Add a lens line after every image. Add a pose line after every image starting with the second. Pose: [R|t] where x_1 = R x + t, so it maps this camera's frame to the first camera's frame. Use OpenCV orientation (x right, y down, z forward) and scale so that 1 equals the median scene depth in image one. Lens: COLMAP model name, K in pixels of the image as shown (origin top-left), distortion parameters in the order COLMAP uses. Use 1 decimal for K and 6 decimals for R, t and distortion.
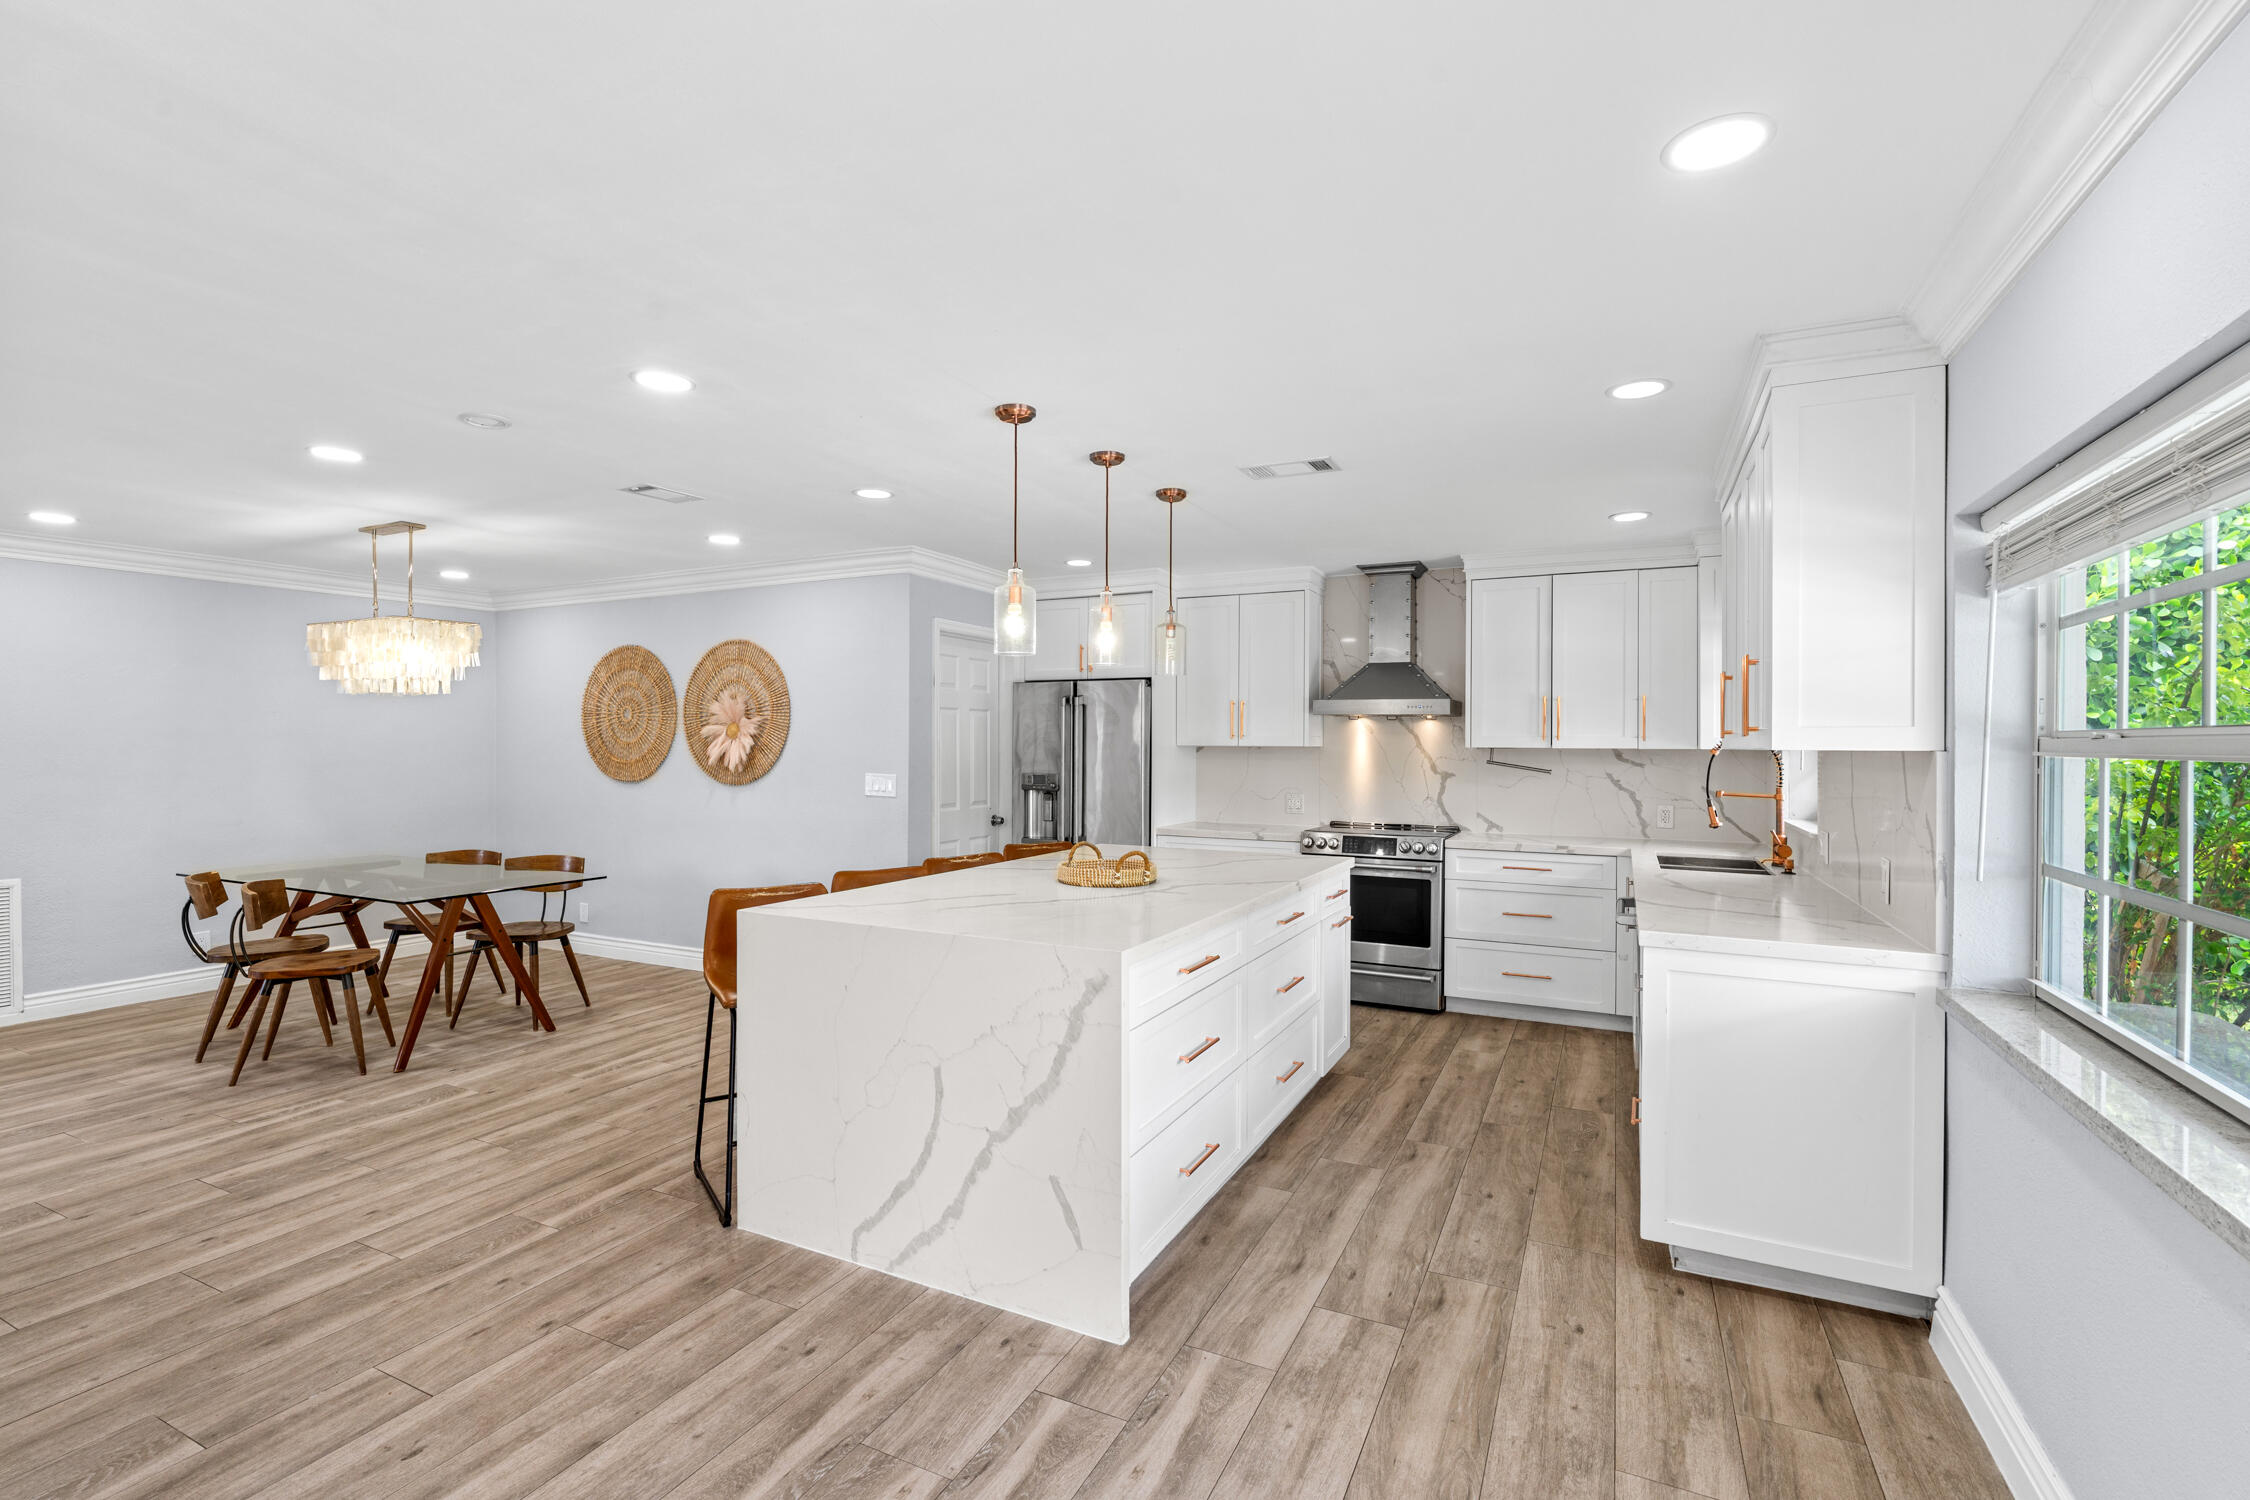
lens RADIAL K [[1009.5, 0, 1126.2], [0, 1009.5, 748.2], [0, 0, 1]] dist [-0.006174, 0.002068]
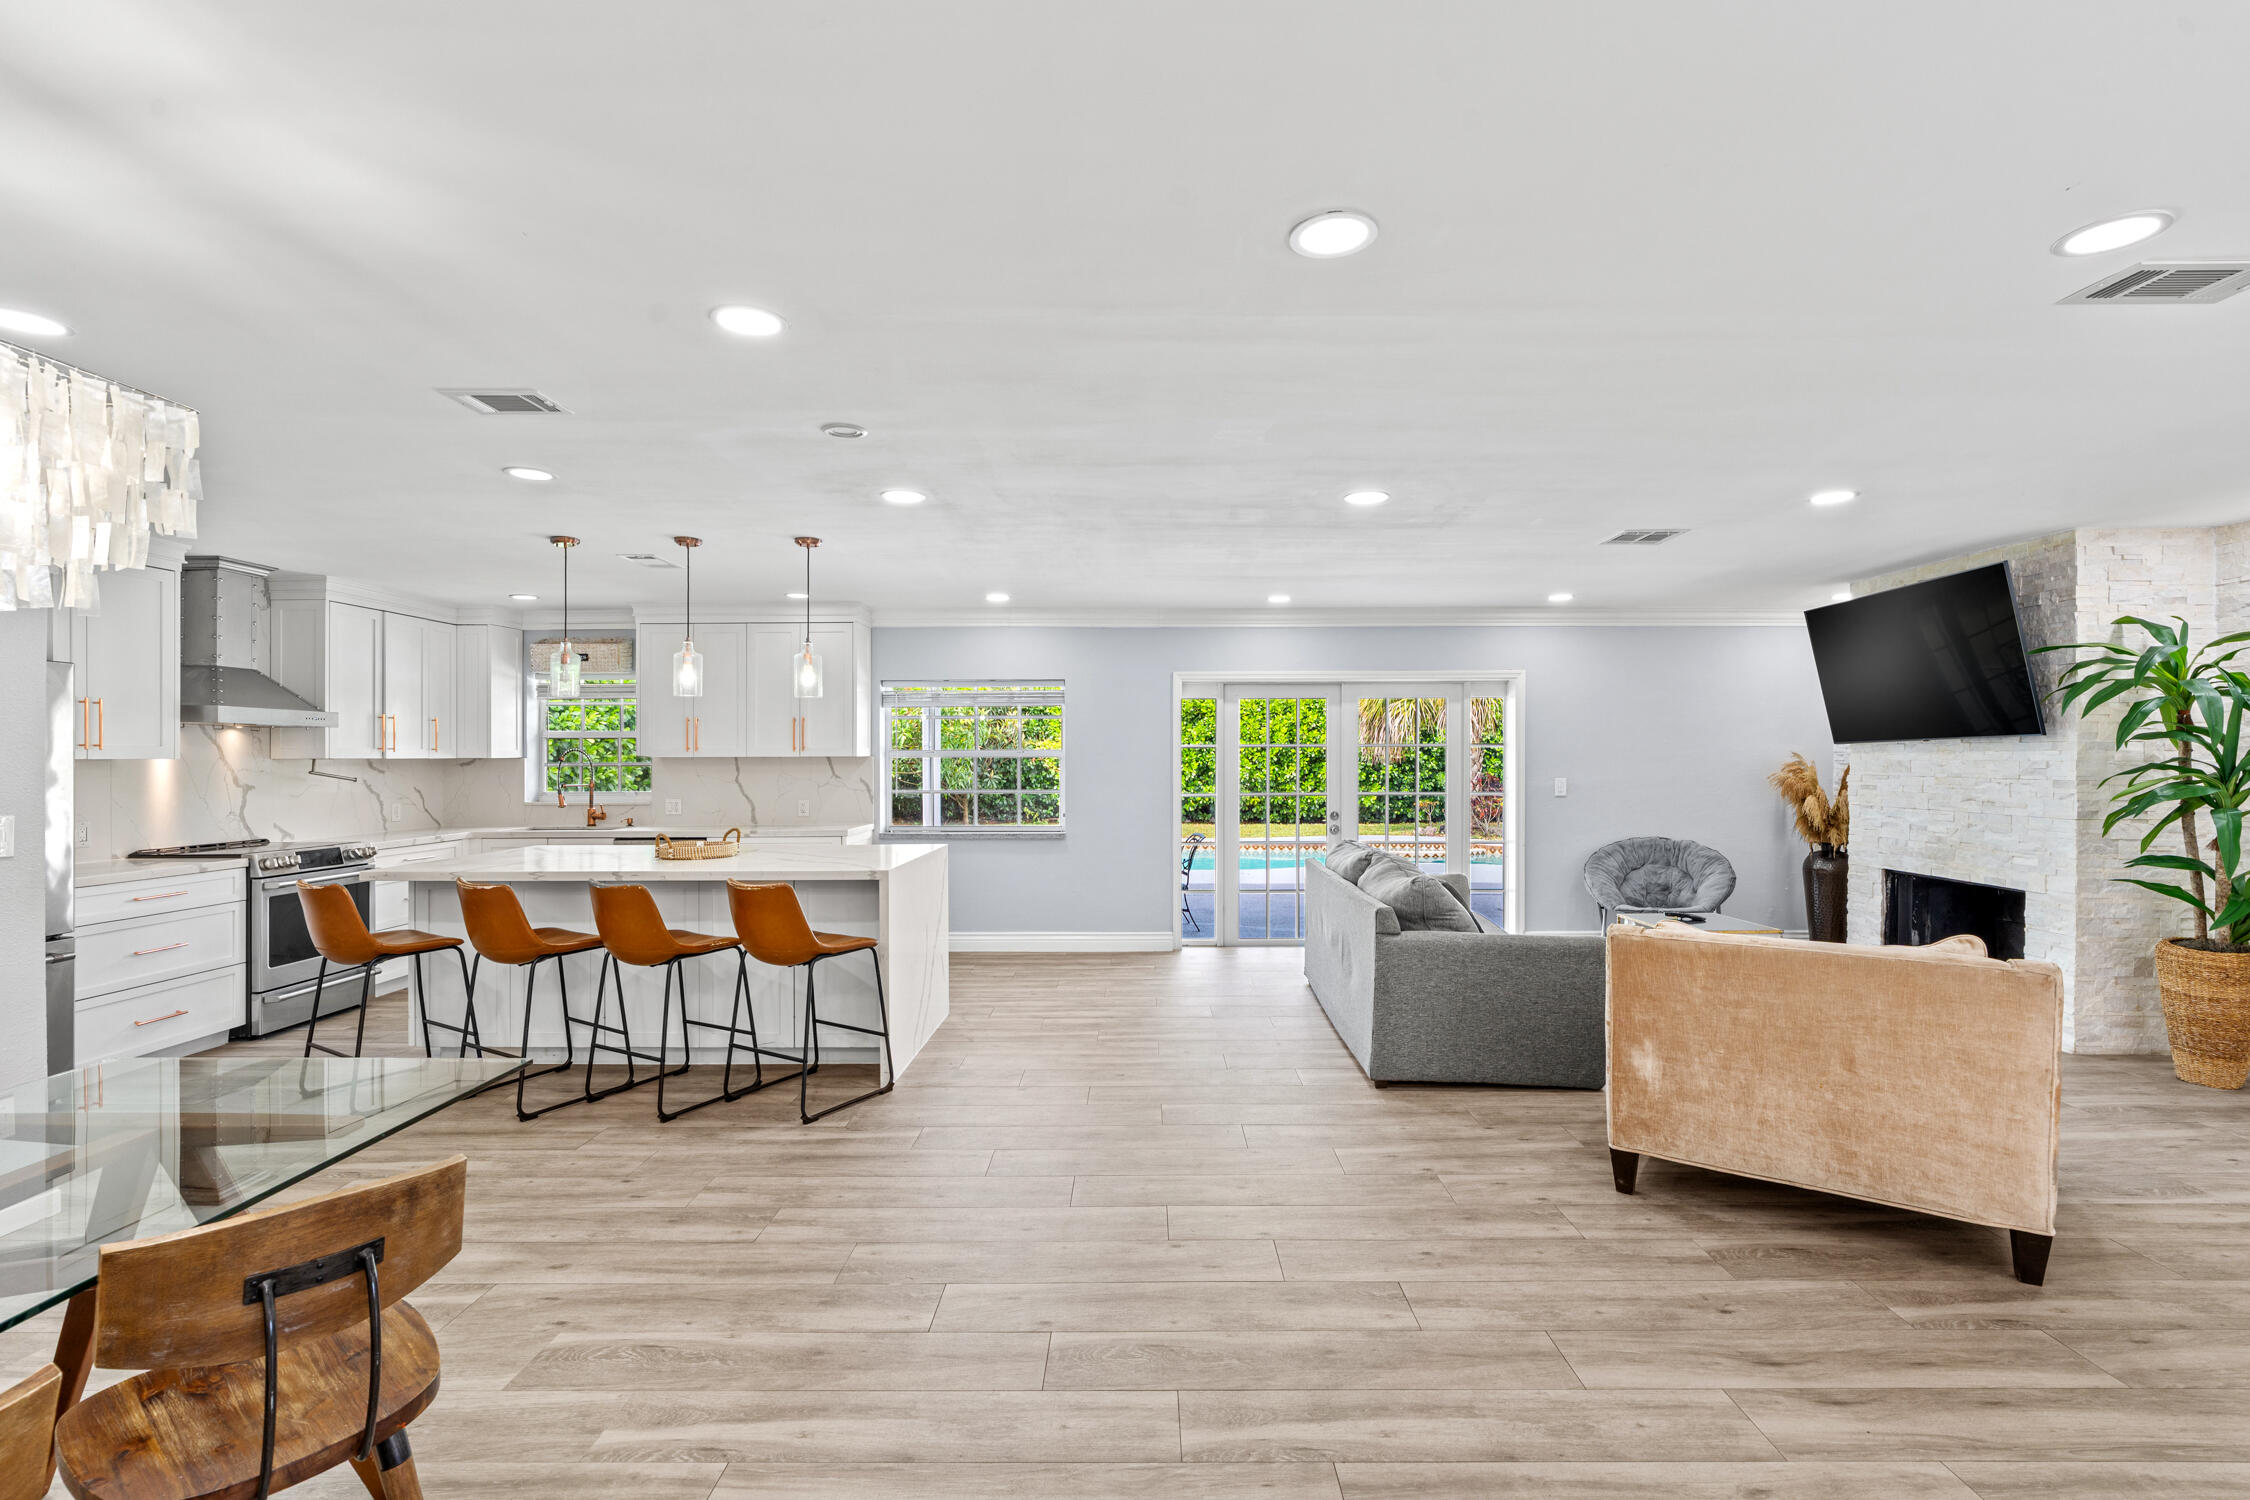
lens RADIAL K [[1009.5, 0, 1137.3], [0, 1009.5, 754.1], [0, 0, 1]] dist [-0.006174, 0.002068]
pose [[-0.434137, -0.002579, 0.900843, -1.056625], [0.005011, 0.999974, 0.005277, -0.007223], [-0.900833, 0.006805, -0.434112, 0.745851]]
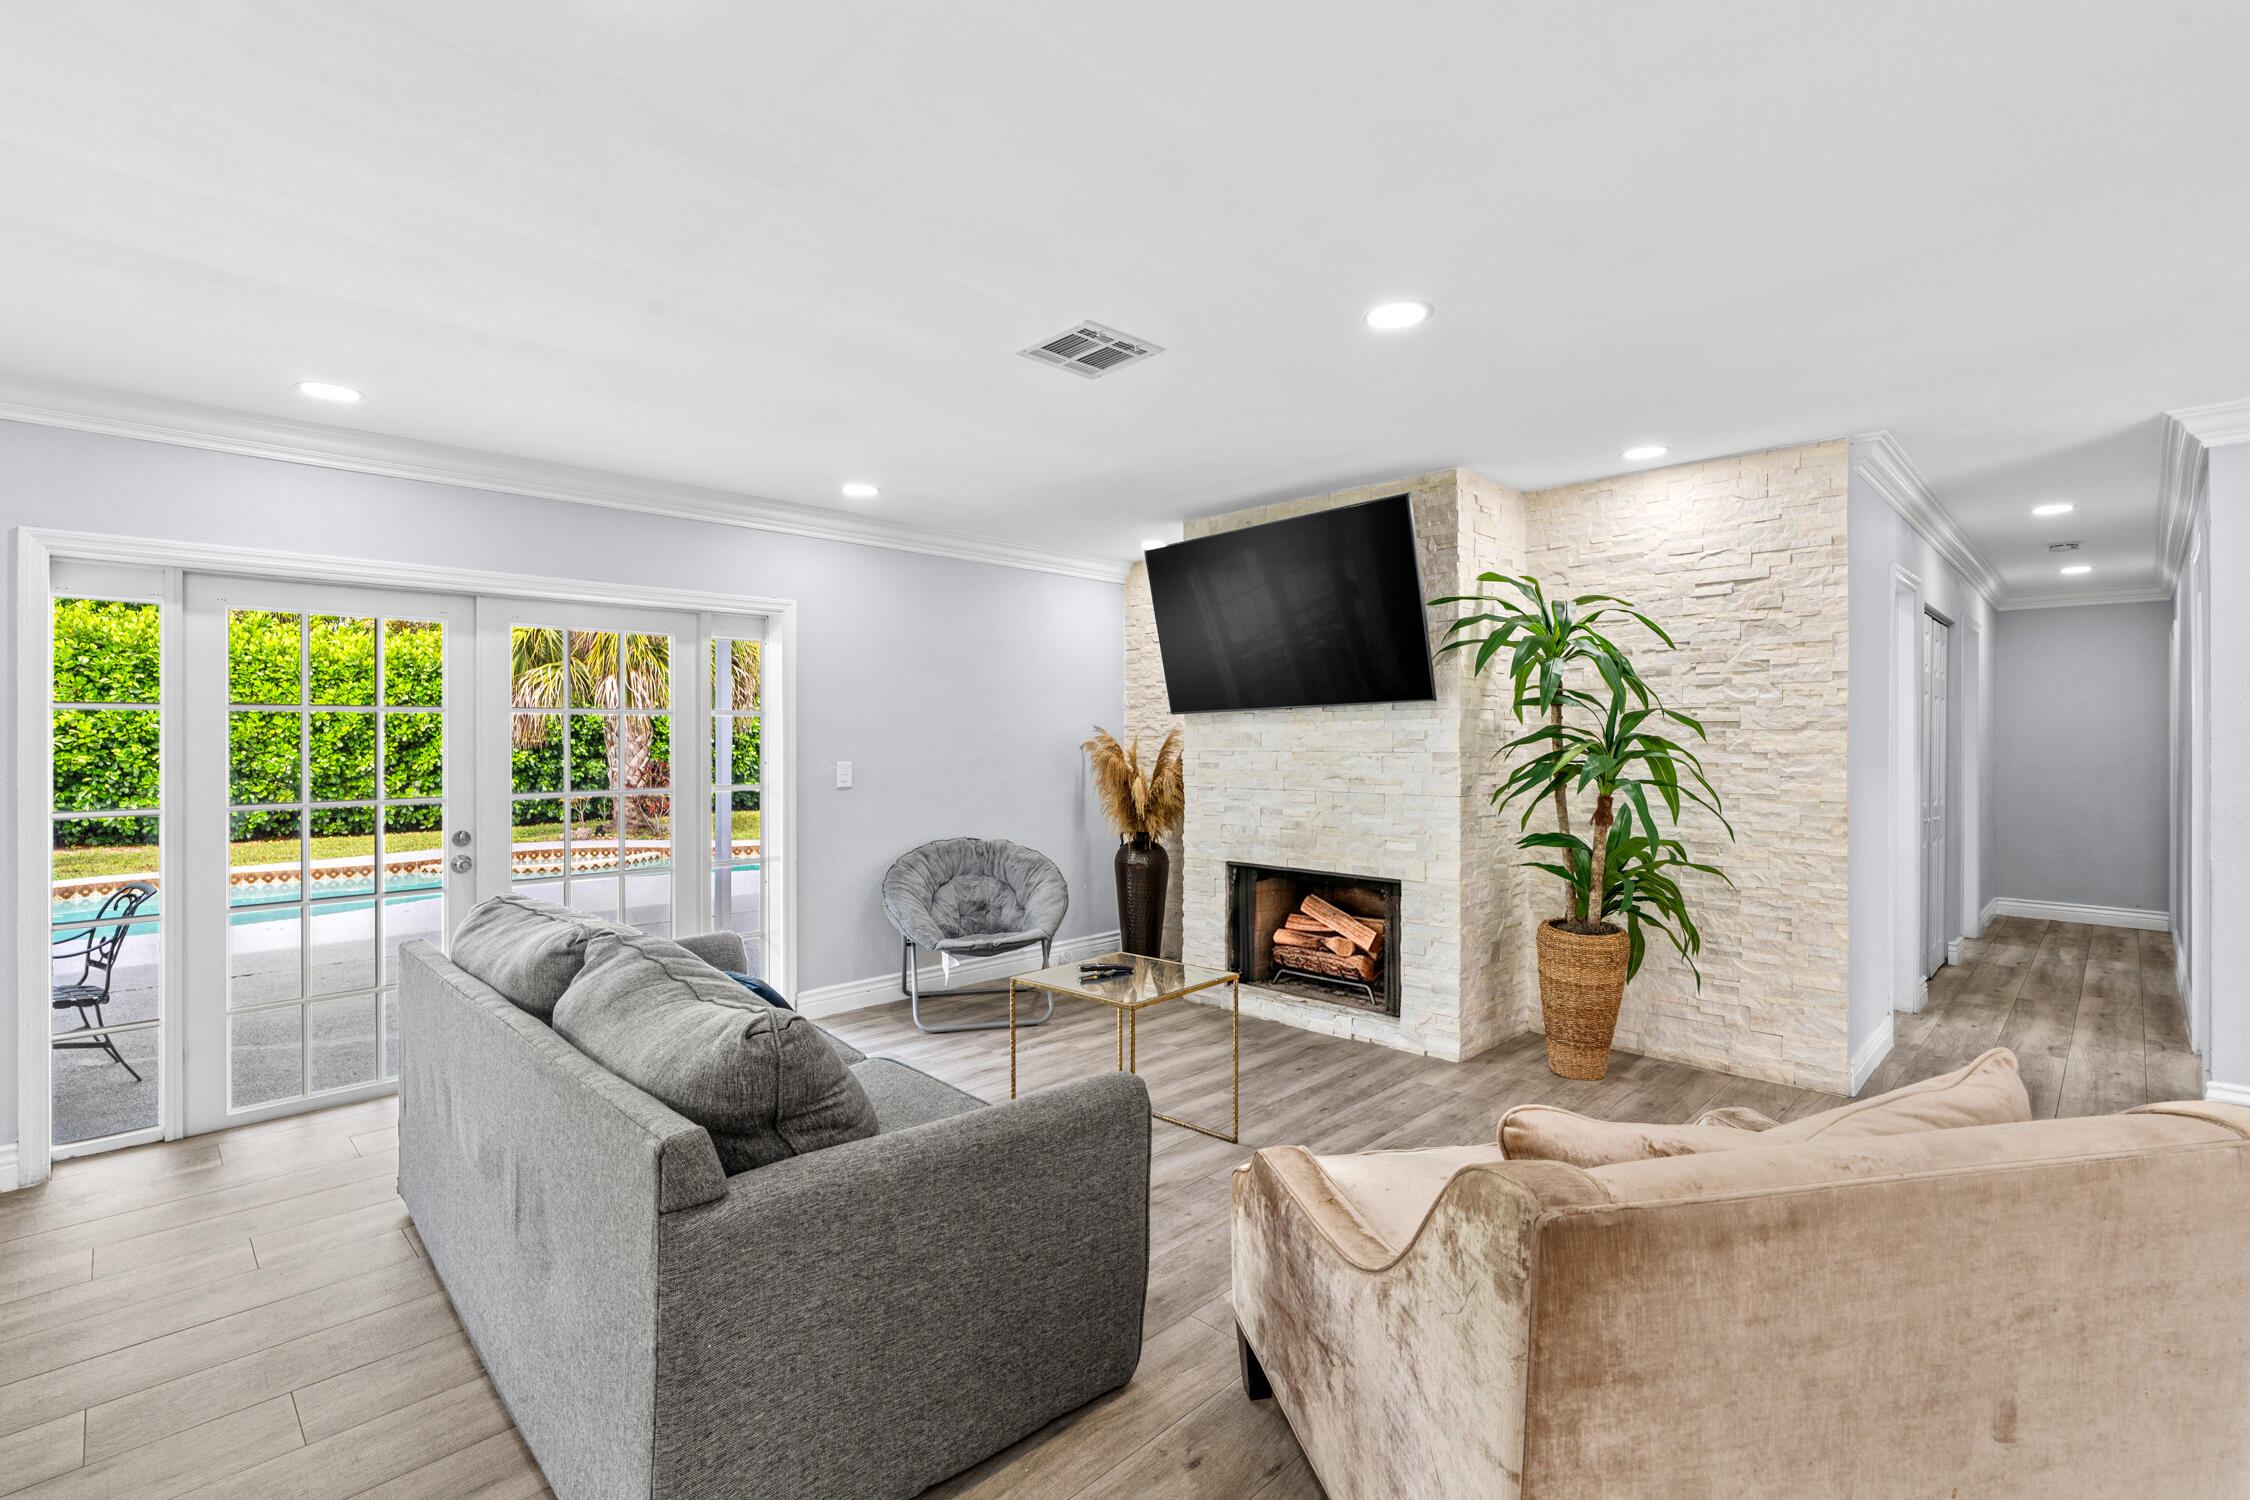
lens RADIAL K [[1009.5, 0, 1125.8], [0, 1009.5, 743.0], [0, 0, 1]] dist [-0.006174, 0.002068]
pose [[-0.946991, -0.000878, 0.321258, -0.615978], [0.002852, 0.999934, 0.011141, 0.008312], [-0.321246, 0.011467, -0.946926, 0.439014]]
